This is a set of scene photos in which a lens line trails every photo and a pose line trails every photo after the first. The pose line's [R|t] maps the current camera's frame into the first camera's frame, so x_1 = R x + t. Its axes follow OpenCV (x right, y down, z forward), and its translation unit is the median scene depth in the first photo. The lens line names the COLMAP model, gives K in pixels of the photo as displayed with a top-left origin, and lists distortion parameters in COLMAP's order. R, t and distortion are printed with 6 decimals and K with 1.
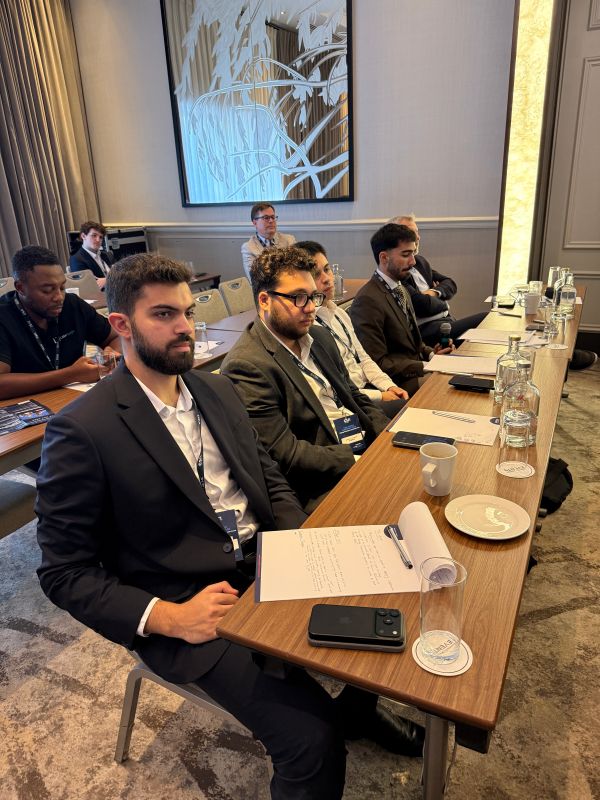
lens RADIAL K [[585.0, 0, 299.6], [0, 585.0, 410.2], [0, 0, 1]] dist [0.075990, -0.052606]
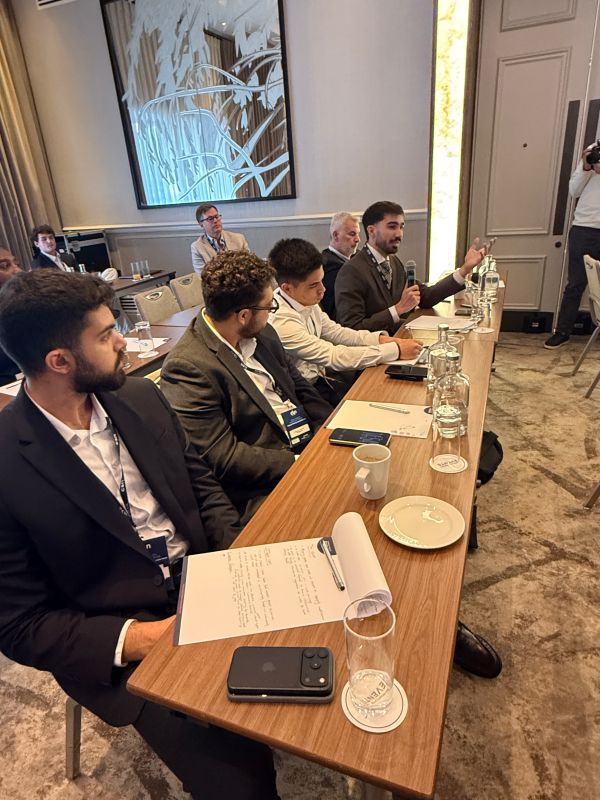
lens RADIAL K [[504.2, 0, 300.0], [0, 504.2, 400.0], [0, 0, 1]] dist [0.046787, -0.001740]
pose [[0.996852, -0.056684, 0.055431, 0.055524], [0.054689, 0.997822, 0.036879, -0.041399], [-0.057401, -0.033731, 0.997781, 0.122977]]
